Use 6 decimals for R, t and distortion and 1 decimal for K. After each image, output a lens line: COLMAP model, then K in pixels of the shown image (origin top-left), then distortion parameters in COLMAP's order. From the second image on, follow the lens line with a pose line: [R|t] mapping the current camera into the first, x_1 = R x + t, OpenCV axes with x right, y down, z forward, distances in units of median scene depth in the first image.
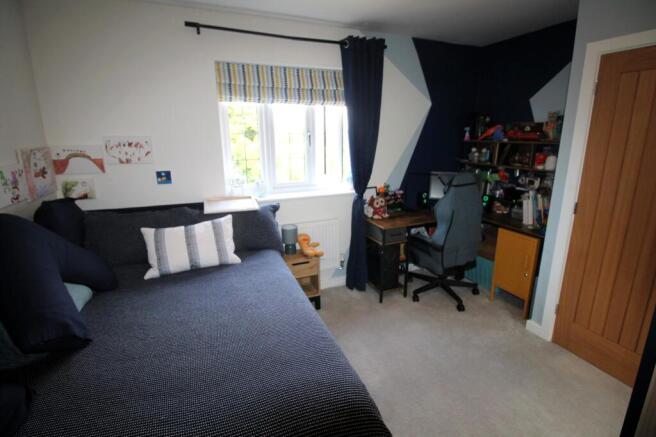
lens RADIAL K [[311.8, 0, 327.1], [0, 311.8, 208.0], [0, 0, 1]] dist [-0.000075, -0.015363]
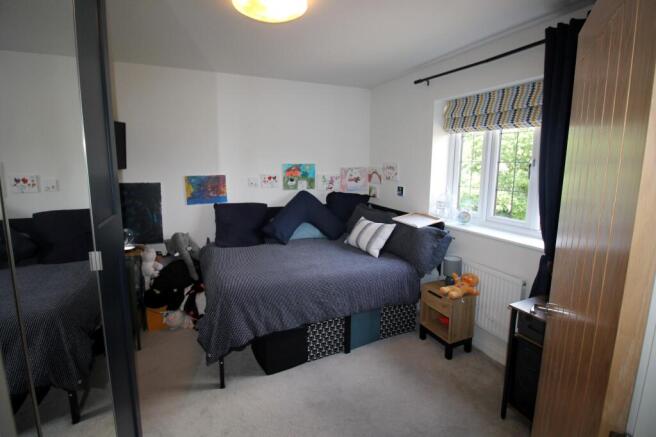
lens RADIAL K [[311.8, 0, 327.1], [0, 311.8, 208.0], [0, 0, 1]] dist [-0.000075, -0.015363]
pose [[0.028883, 0.161650, -0.986425, 0.920693], [-0.229563, 0.961533, 0.150849, -0.168800], [0.972865, 0.222090, 0.064880, 0.617490]]
